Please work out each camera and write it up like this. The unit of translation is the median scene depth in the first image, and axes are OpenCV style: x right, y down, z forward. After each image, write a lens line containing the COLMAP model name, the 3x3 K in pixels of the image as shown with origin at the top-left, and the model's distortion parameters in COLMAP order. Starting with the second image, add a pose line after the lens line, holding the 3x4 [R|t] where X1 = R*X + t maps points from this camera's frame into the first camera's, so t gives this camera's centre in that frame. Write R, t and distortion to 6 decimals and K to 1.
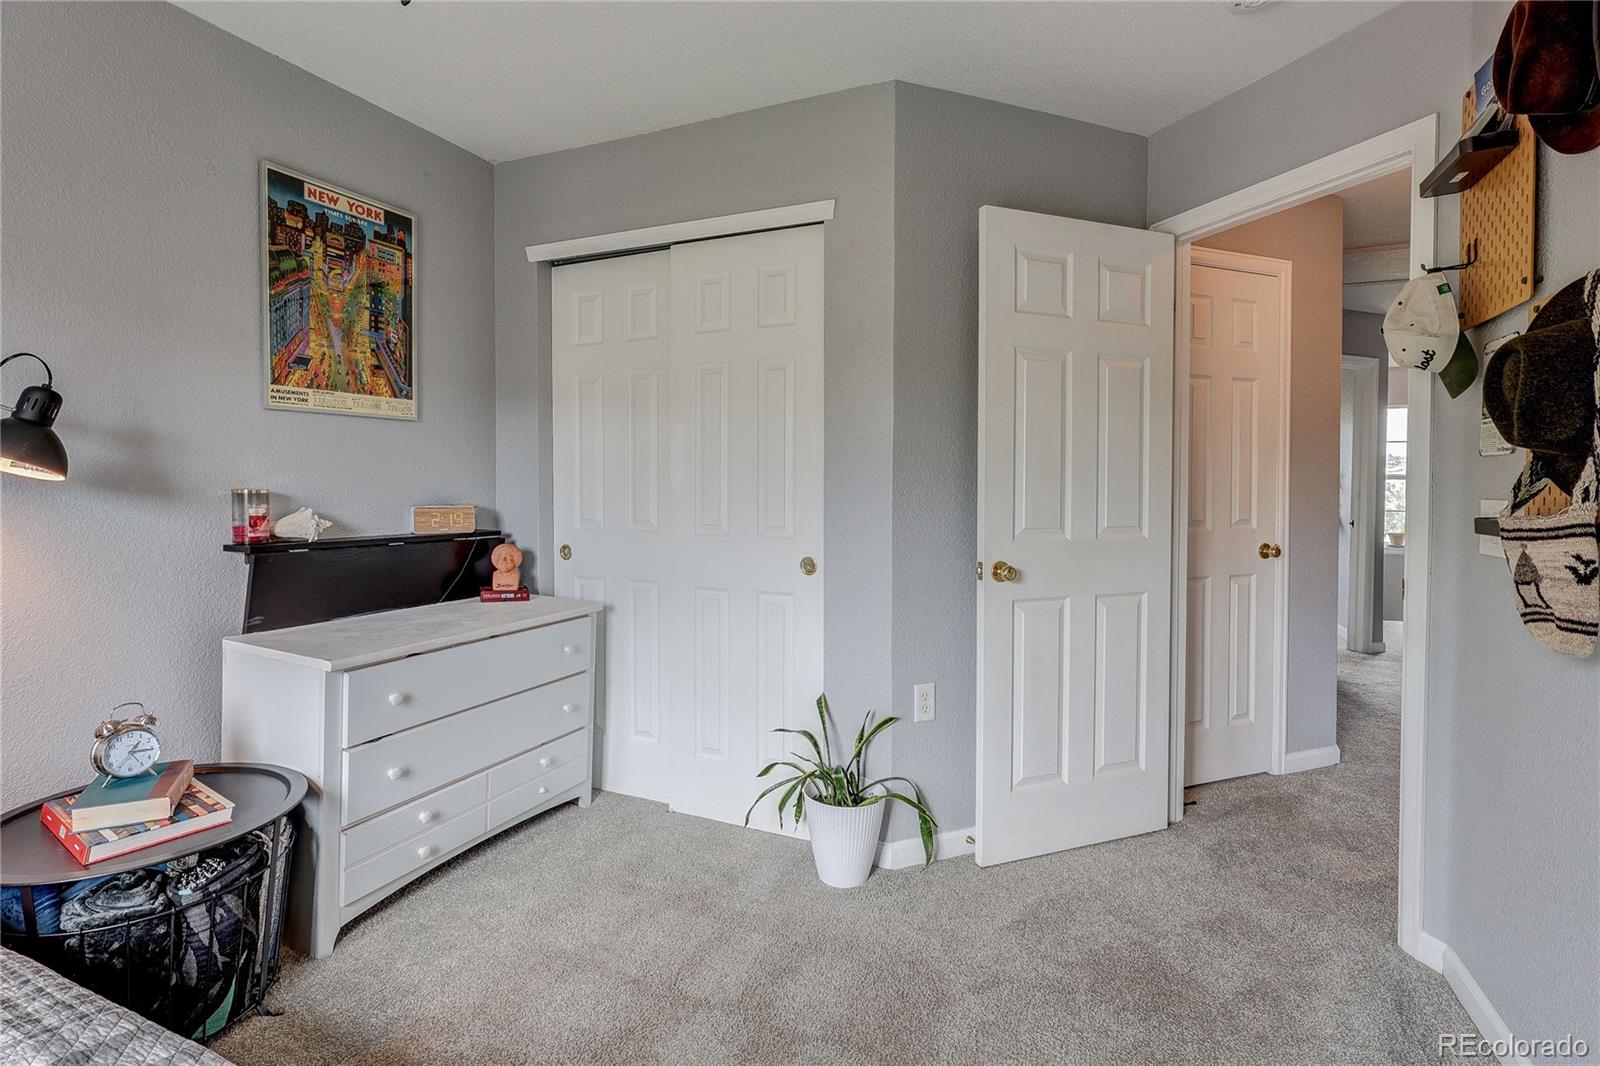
lens RADIAL K [[763.1, 0, 794.0], [0, 763.1, 501.7], [0, 0, 1]] dist [-0.002485, -0.000500]
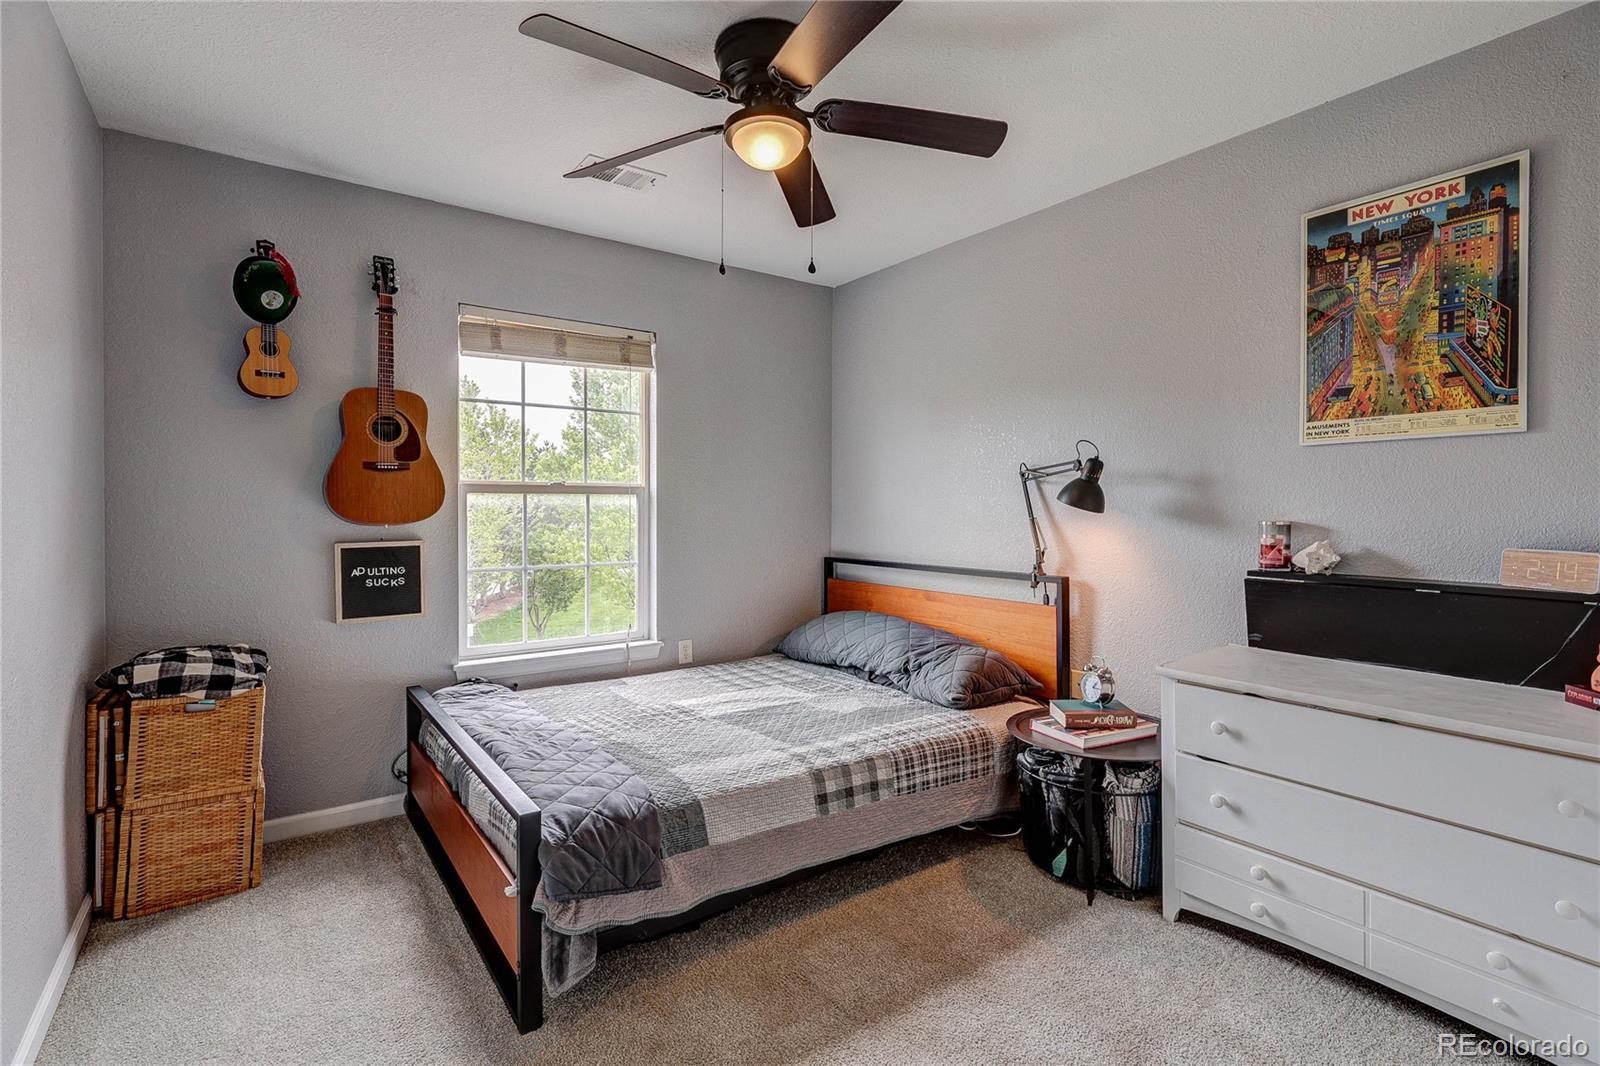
lens RADIAL K [[763.1, 0, 794.0], [0, 763.1, 501.7], [0, 0, 1]] dist [-0.002485, -0.000500]
pose [[-0.500479, 0.000788, -0.865748, 0.541575], [-0.011804, 0.999900, 0.007734, -0.040253], [0.865668, 0.014090, -0.500420, 0.844256]]
